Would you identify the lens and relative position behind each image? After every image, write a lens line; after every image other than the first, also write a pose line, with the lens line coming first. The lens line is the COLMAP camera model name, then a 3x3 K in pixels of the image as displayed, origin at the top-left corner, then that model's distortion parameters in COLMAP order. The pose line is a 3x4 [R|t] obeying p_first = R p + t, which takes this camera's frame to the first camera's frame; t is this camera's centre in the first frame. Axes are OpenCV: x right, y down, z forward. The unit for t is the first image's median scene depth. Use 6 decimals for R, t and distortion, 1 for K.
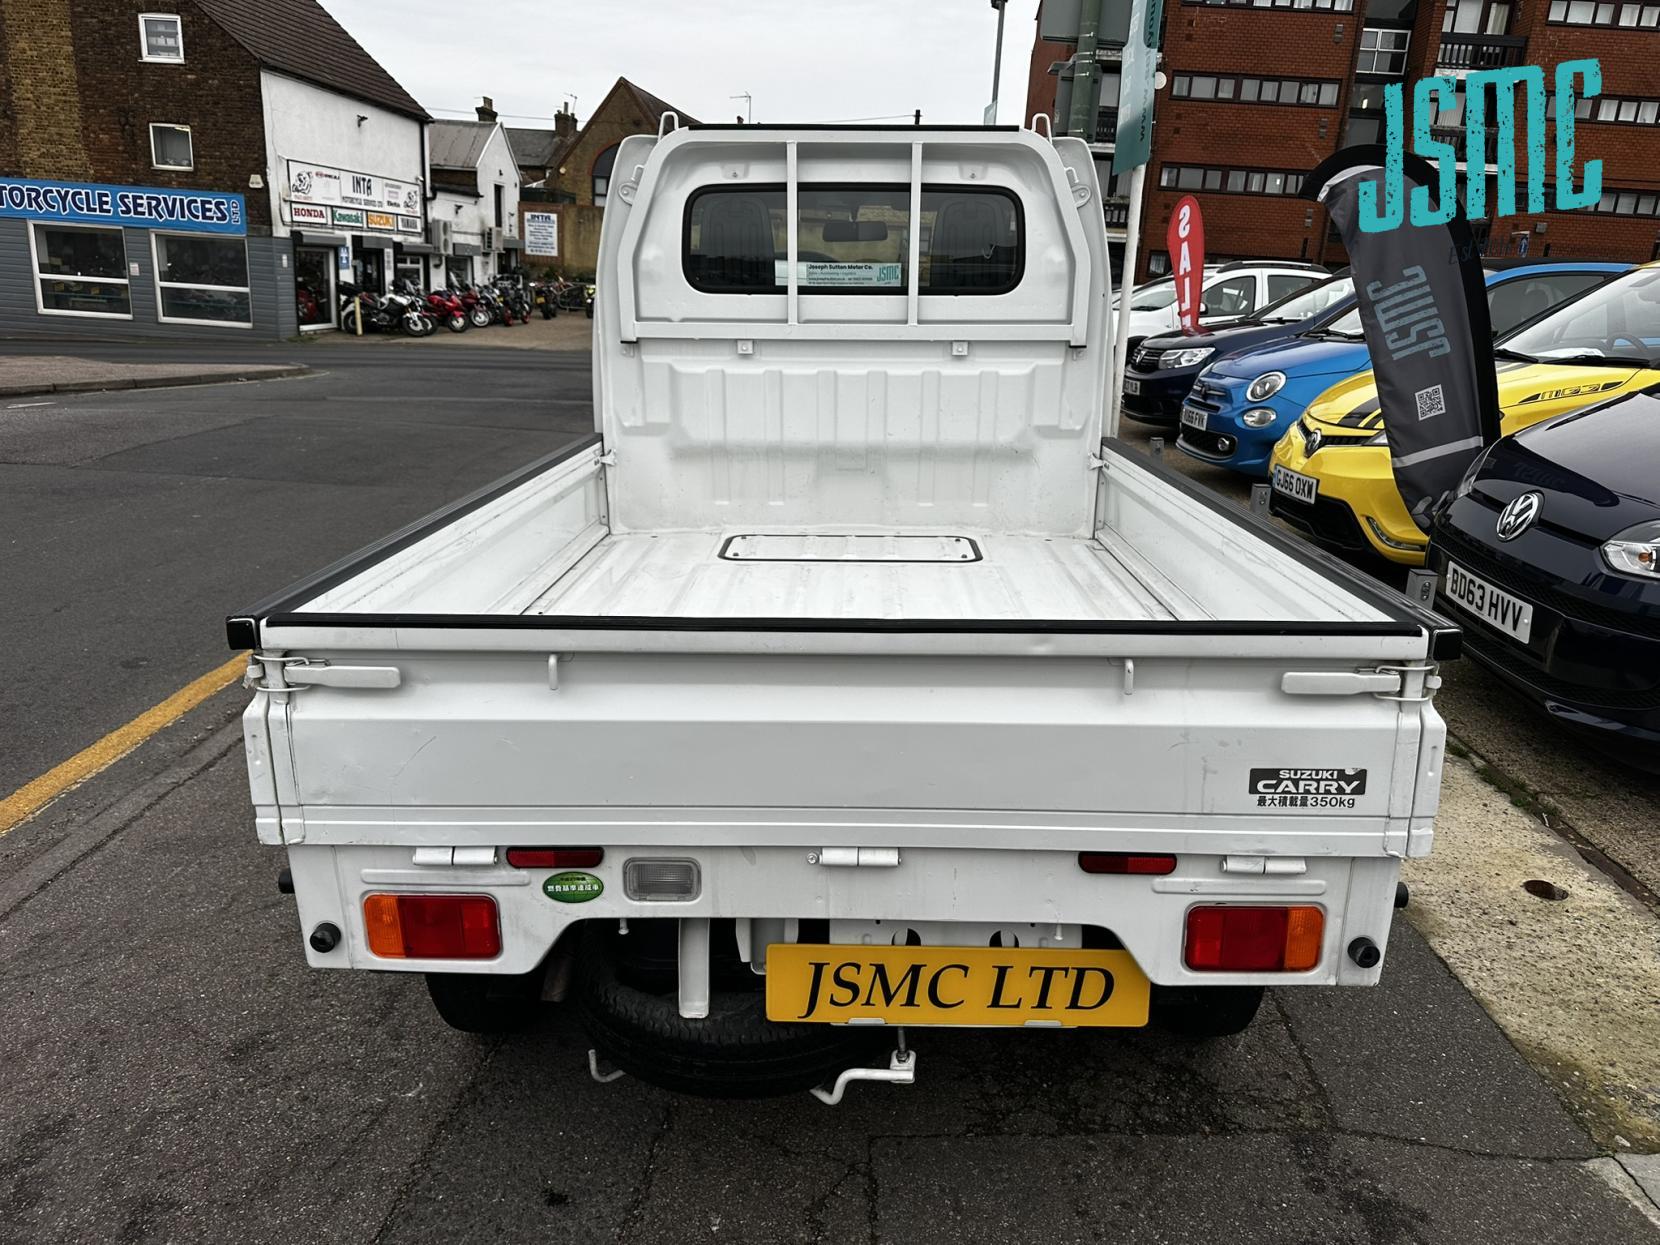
lens RADIAL K [[1176.5, 0, 831.7], [0, 1176.5, 616.6], [0, 0, 1]] dist [0.005680, -0.010478]
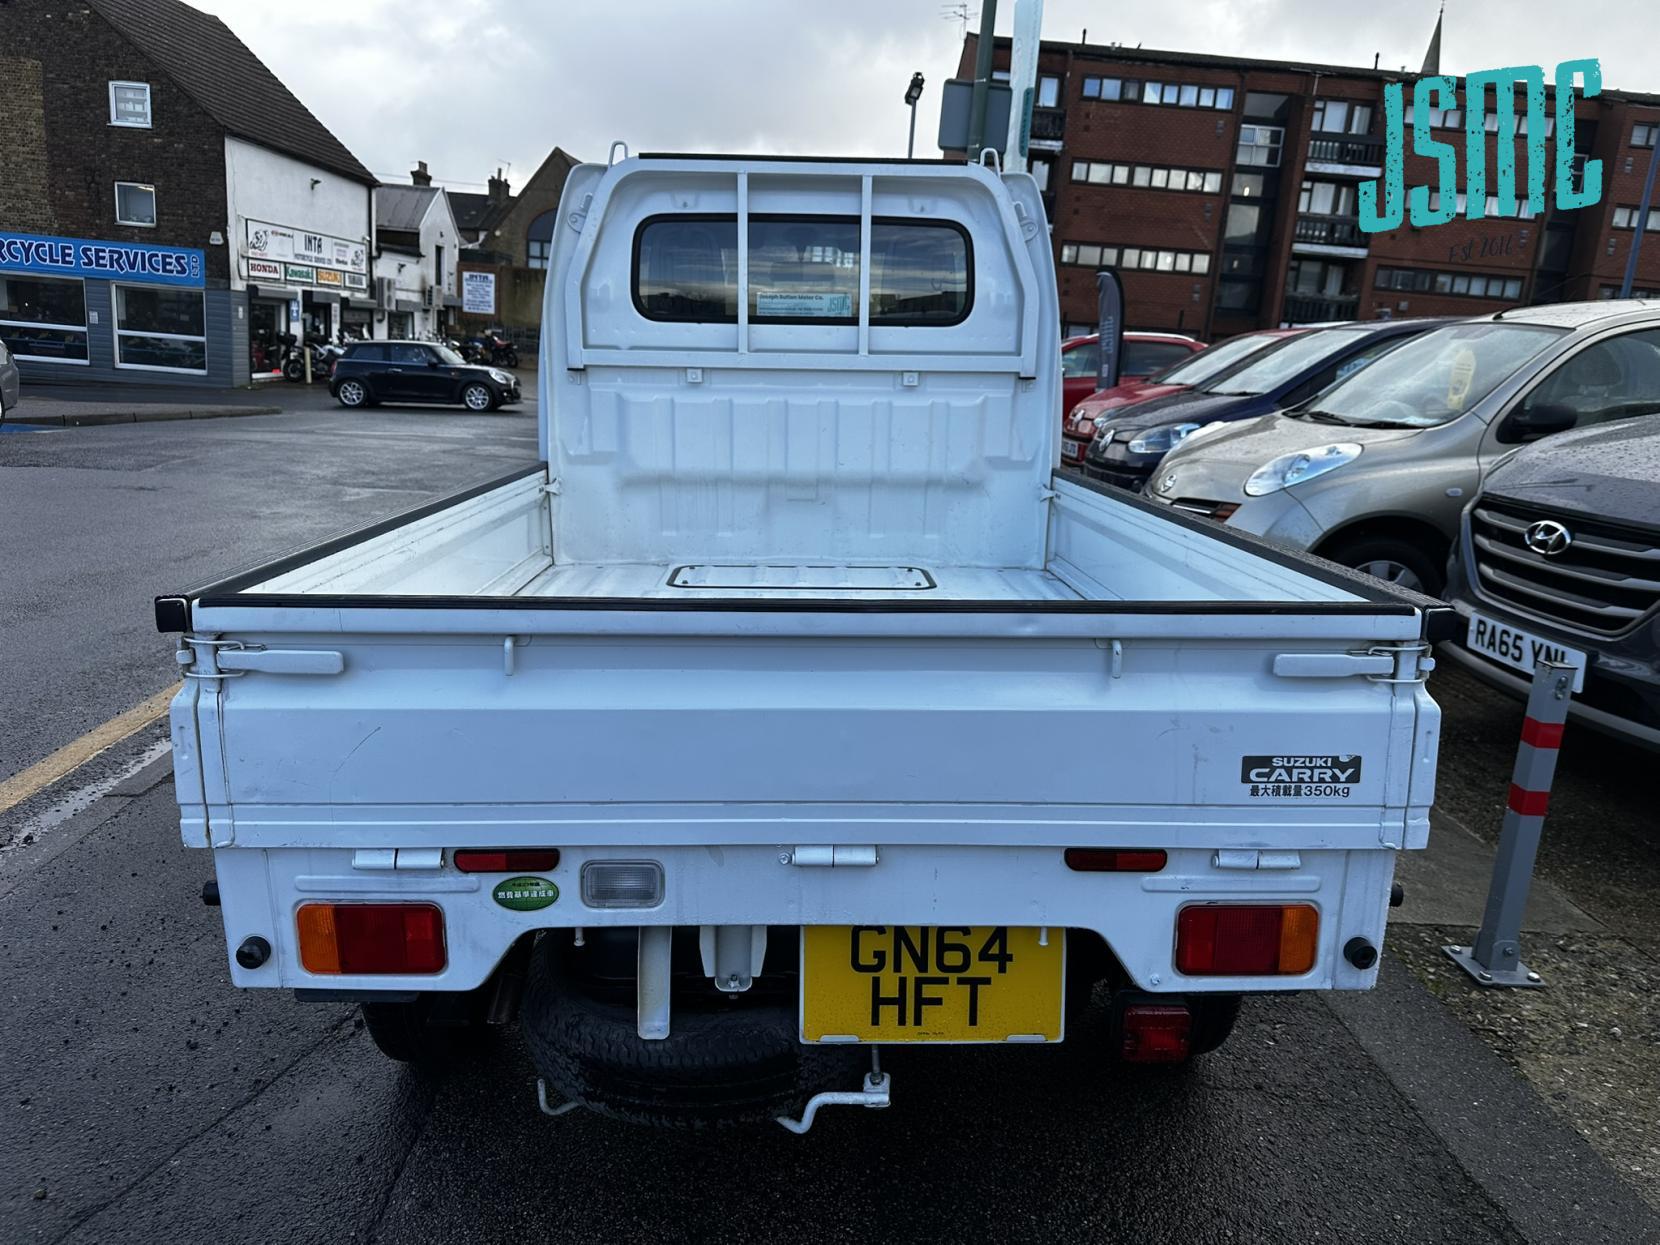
lens RADIAL K [[1174.3, 0, 816.0], [0, 1174.3, 614.5], [0, 0, 1]] dist [0.003691, -0.022344]
pose [[0.999011, 0.000343, 0.044462, -0.031281], [0.002372, 0.998136, -0.060988, 0.065550], [-0.044400, 0.061033, 0.997148, 0.049815]]
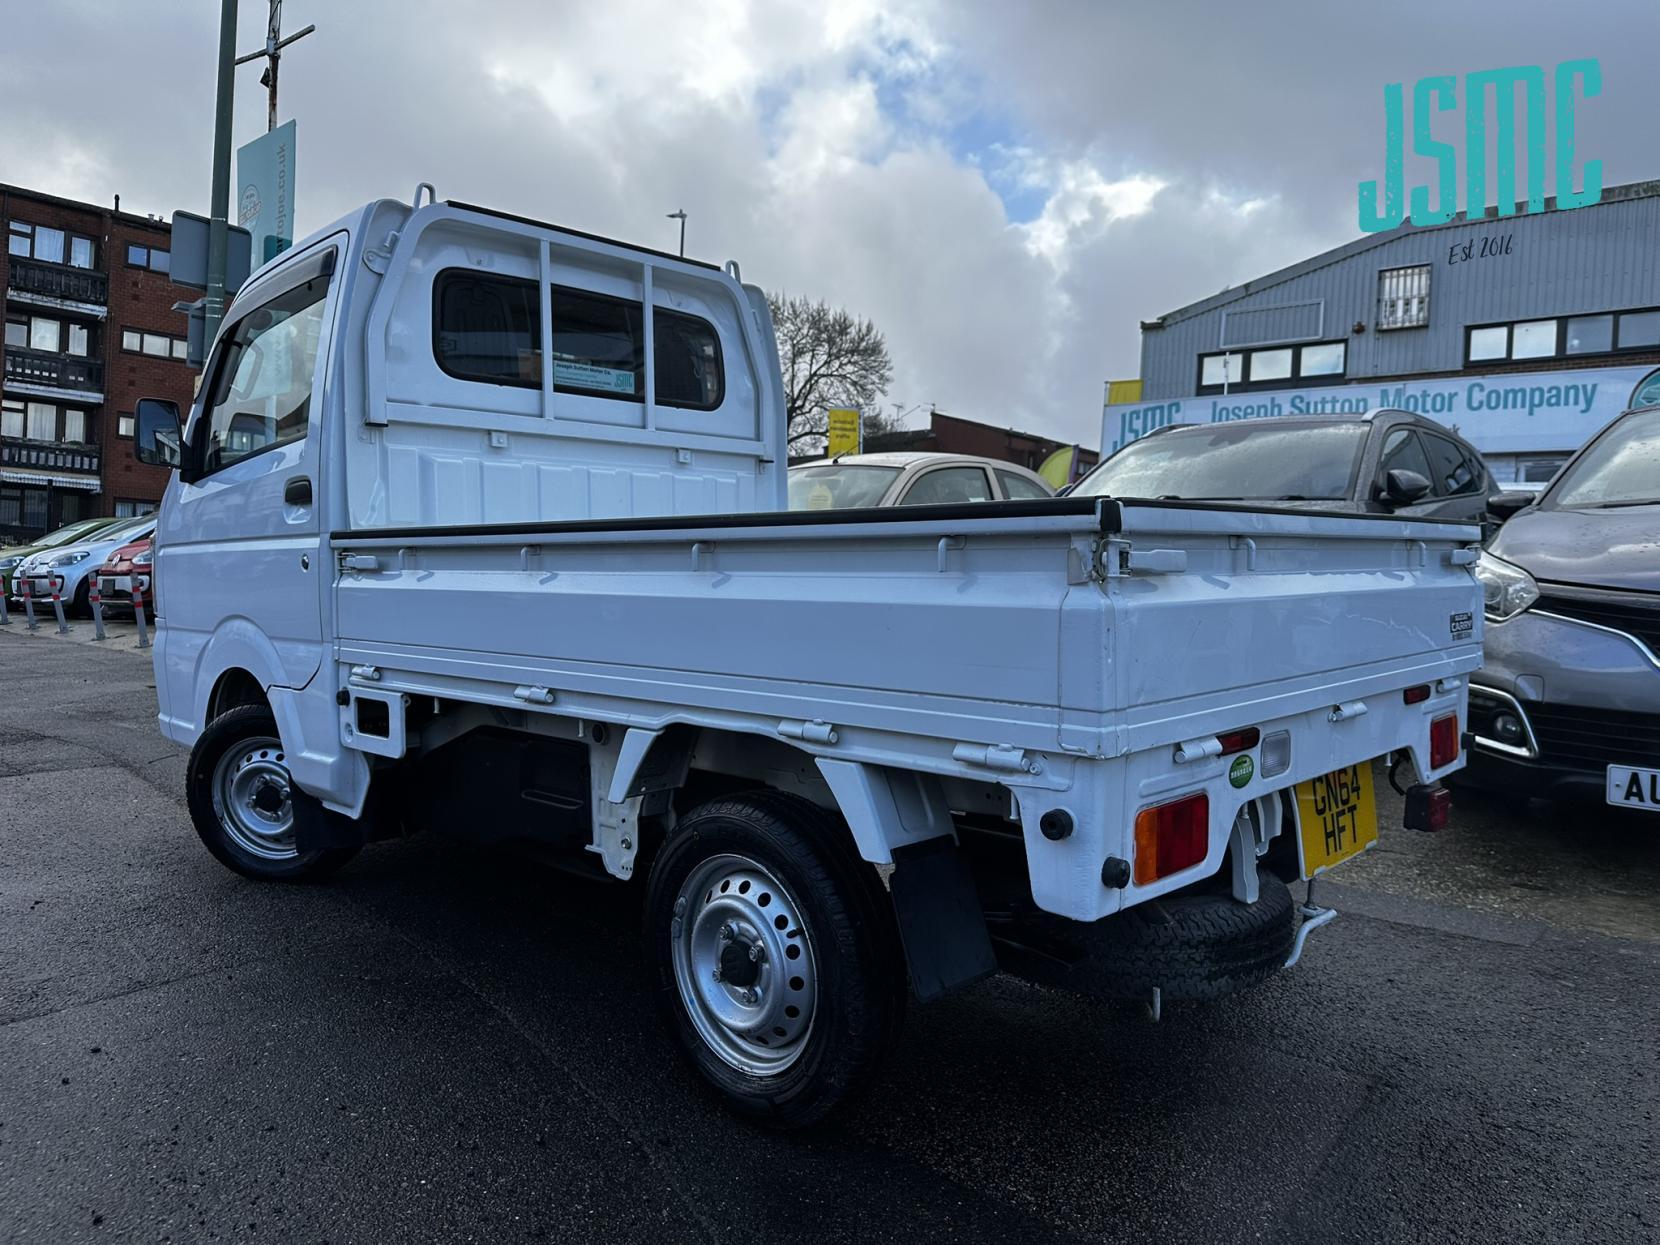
lens RADIAL K [[1176.5, 0, 827.5], [0, 1176.5, 613.4], [0, 0, 1]] dist [0.010440, -0.016656]
pose [[0.678356, -0.037261, 0.733788, -1.190317], [0.200412, 0.970226, -0.136005, 0.156457], [-0.706872, 0.239320, 0.665626, 0.504179]]
